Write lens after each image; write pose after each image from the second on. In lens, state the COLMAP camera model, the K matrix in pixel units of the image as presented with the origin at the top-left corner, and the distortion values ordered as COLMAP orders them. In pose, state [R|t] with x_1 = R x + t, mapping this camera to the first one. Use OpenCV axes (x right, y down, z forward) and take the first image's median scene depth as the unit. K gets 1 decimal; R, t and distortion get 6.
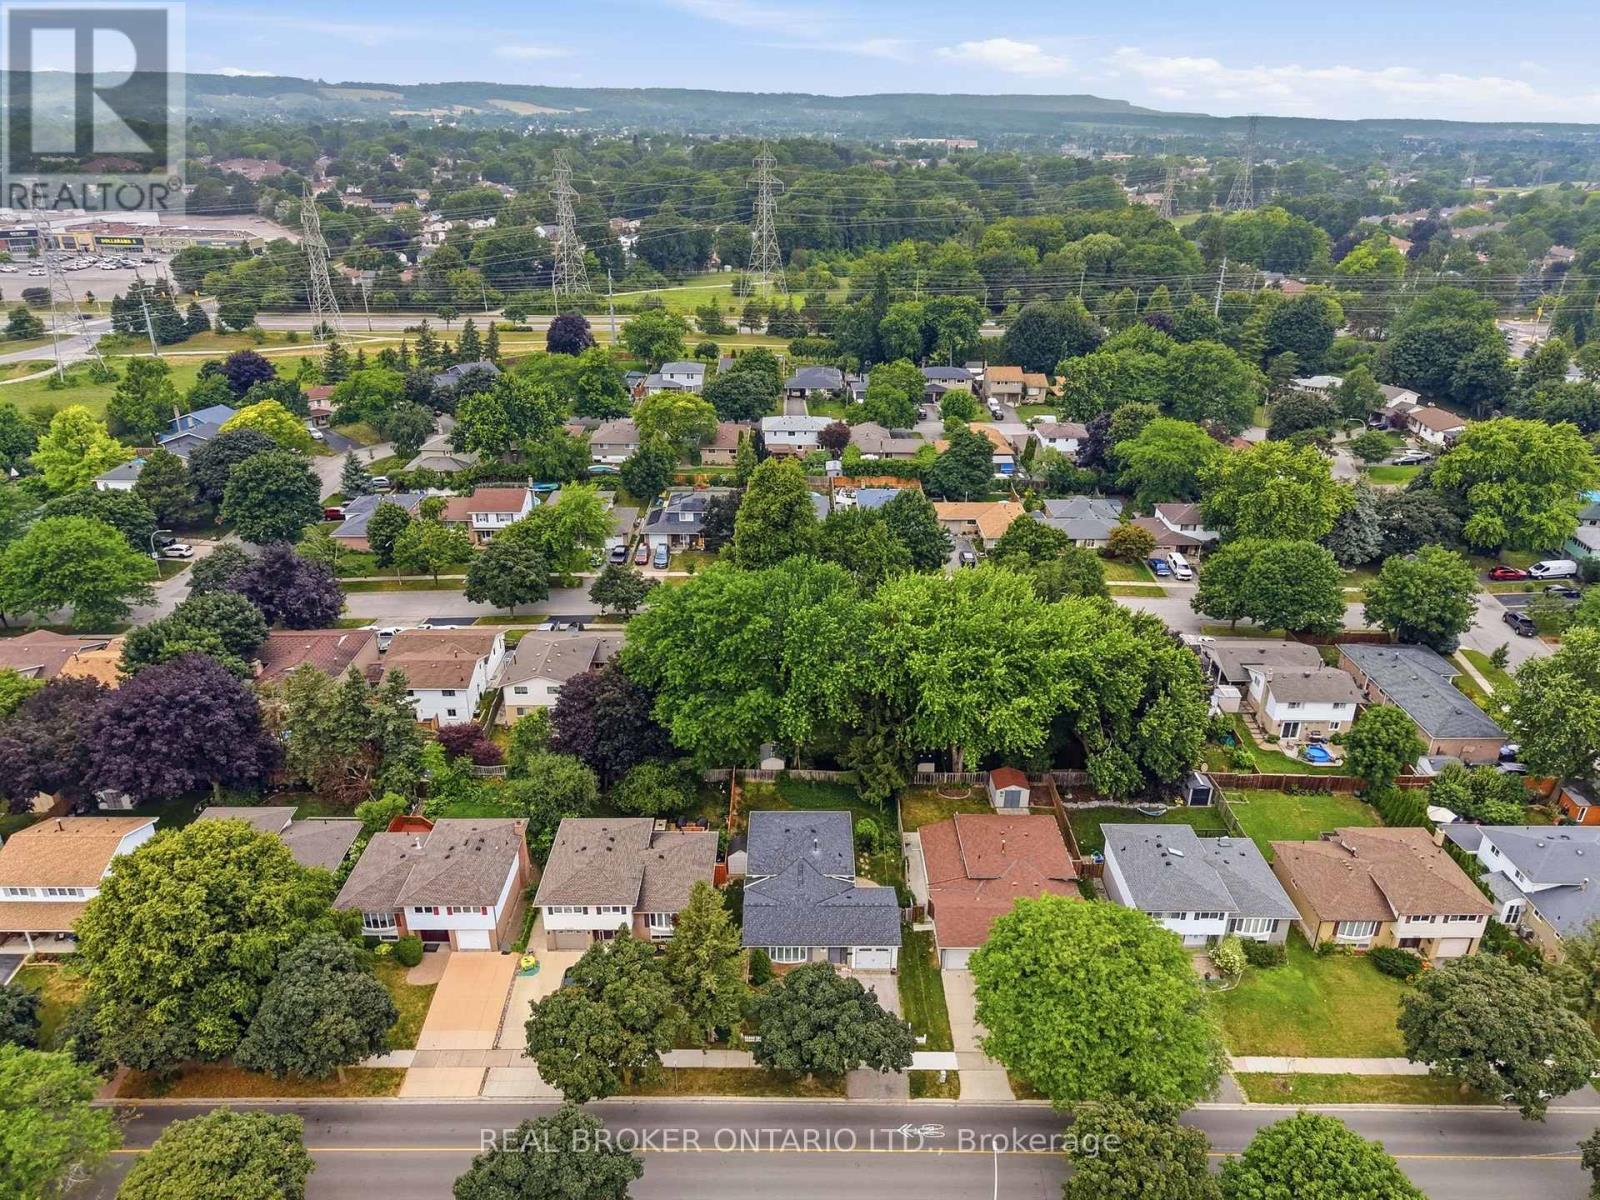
lens RADIAL K [[1051.6, 0, 795.8], [0, 1051.6, 597.4], [0, 0, 1]] dist [0.069451, -0.073982]
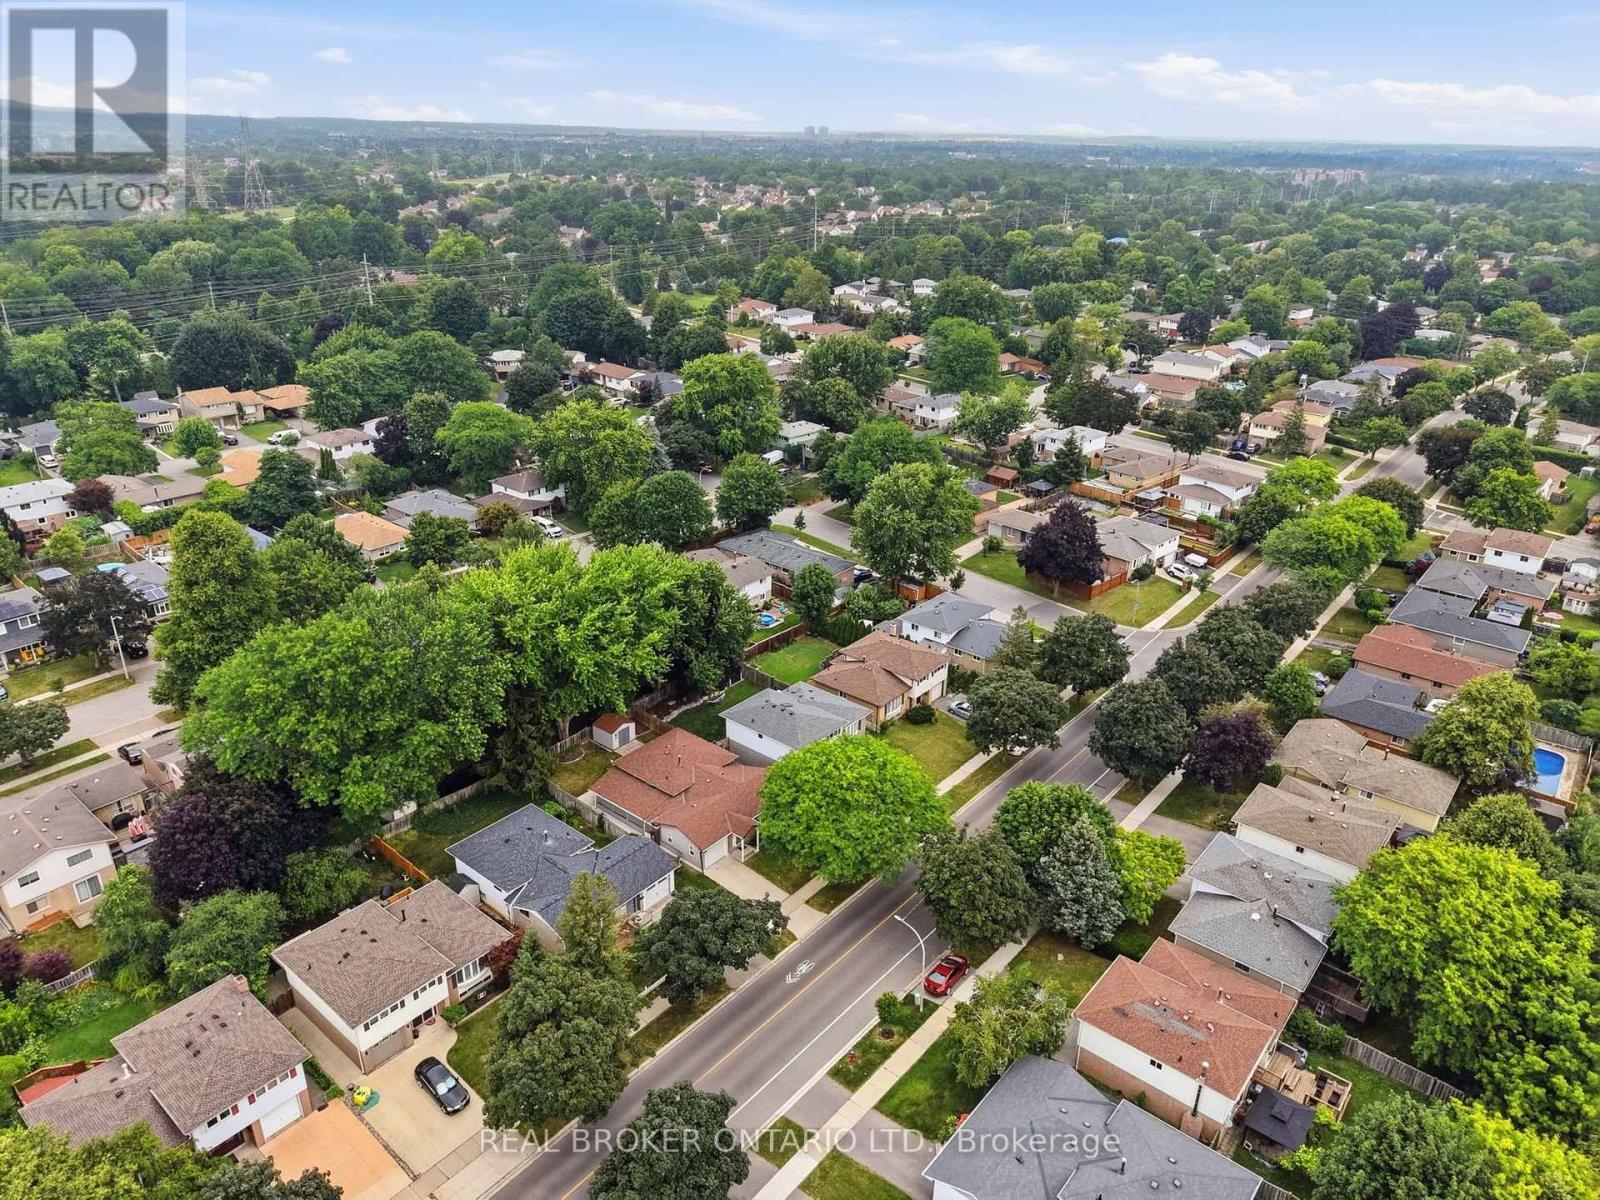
lens RADIAL K [[1051.6, 0, 795.8], [0, 1051.6, 597.4], [0, 0, 1]] dist [0.069451, -0.073982]
pose [[0.661011, -0.308080, 0.684216, -0.360849], [0.307440, 0.942976, 0.127578, -0.030068], [-0.684504, 0.126025, 0.718034, 0.062381]]
